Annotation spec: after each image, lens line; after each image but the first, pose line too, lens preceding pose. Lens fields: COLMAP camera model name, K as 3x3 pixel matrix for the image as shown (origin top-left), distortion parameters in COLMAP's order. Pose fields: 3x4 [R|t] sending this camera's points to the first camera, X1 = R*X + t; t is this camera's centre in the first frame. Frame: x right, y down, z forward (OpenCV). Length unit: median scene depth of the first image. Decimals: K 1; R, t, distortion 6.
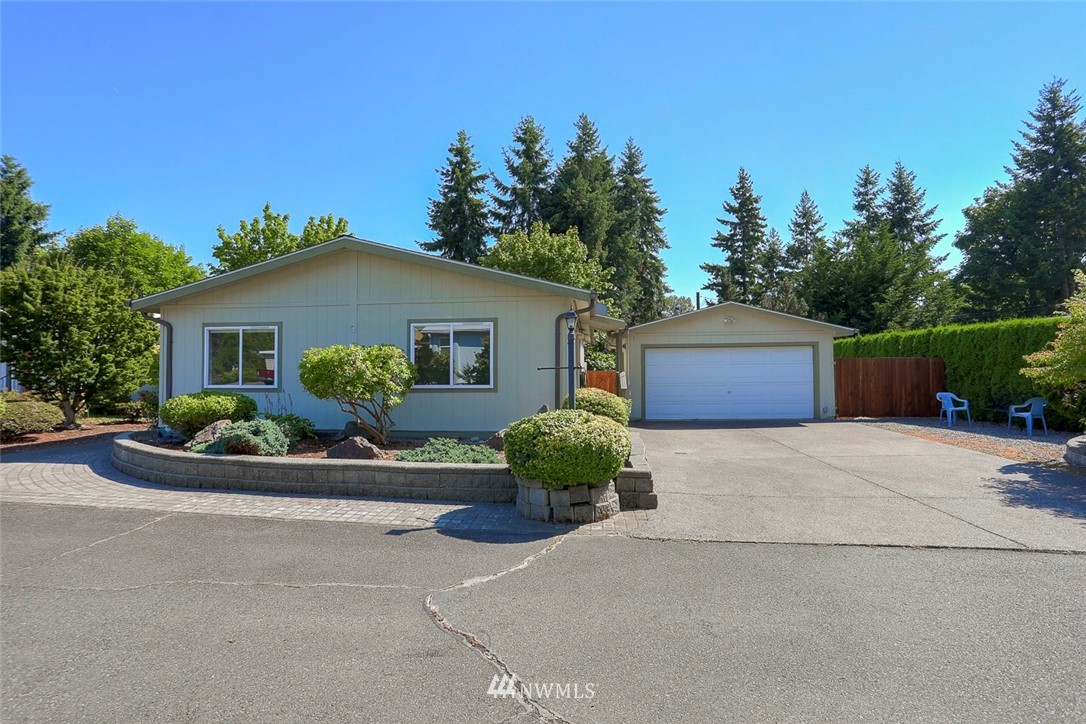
lens RADIAL K [[551.3, 0, 540.0], [0, 551.3, 362.3], [0, 0, 1]] dist [-0.026430, 0.021946]
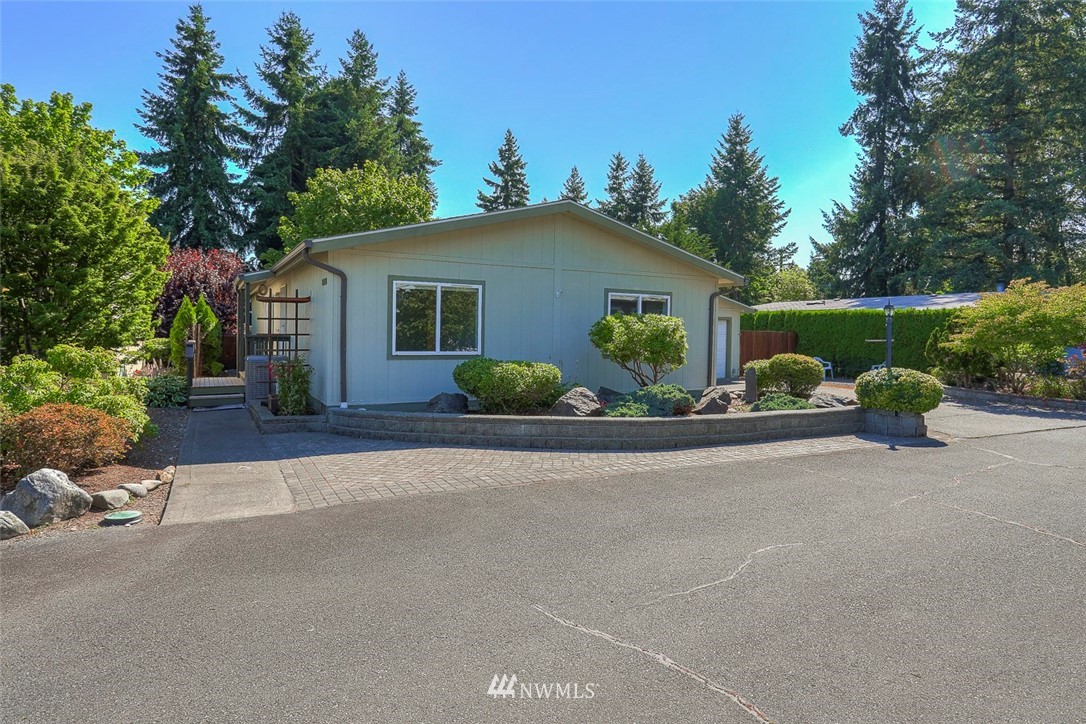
lens RADIAL K [[633.8, 0, 525.3], [0, 633.8, 355.8], [0, 0, 1]] dist [-0.019300, 0.010437]
pose [[0.828161, -0.004104, 0.560475, -0.258911], [-0.023566, 0.998834, 0.042135, 0.000790], [-0.559995, -0.048103, 0.827098, 0.028829]]
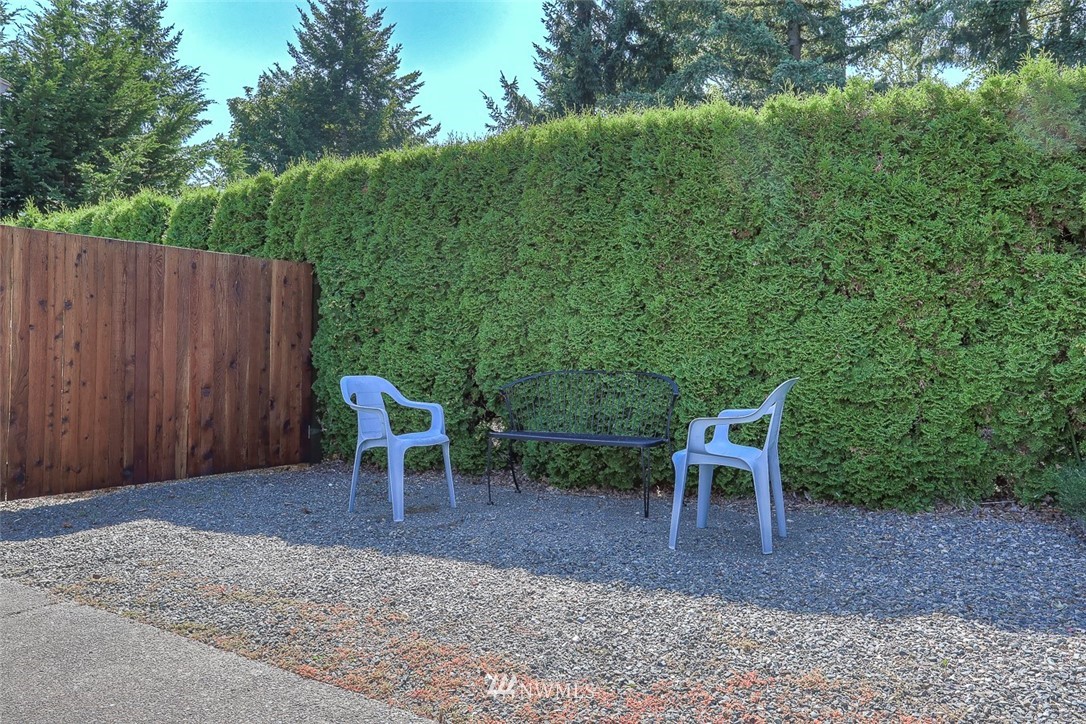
lens RADIAL K [[800.7, 0, 549.9], [0, 800.7, 354.5], [0, 0, 1]] dist [-0.016678, 0.002886]
pose [[0.469196, 0.026838, 0.882686, 0.156919], [-0.021707, 0.999587, -0.018854, 0.017230], [-0.882827, -0.010314, 0.469585, 0.255485]]
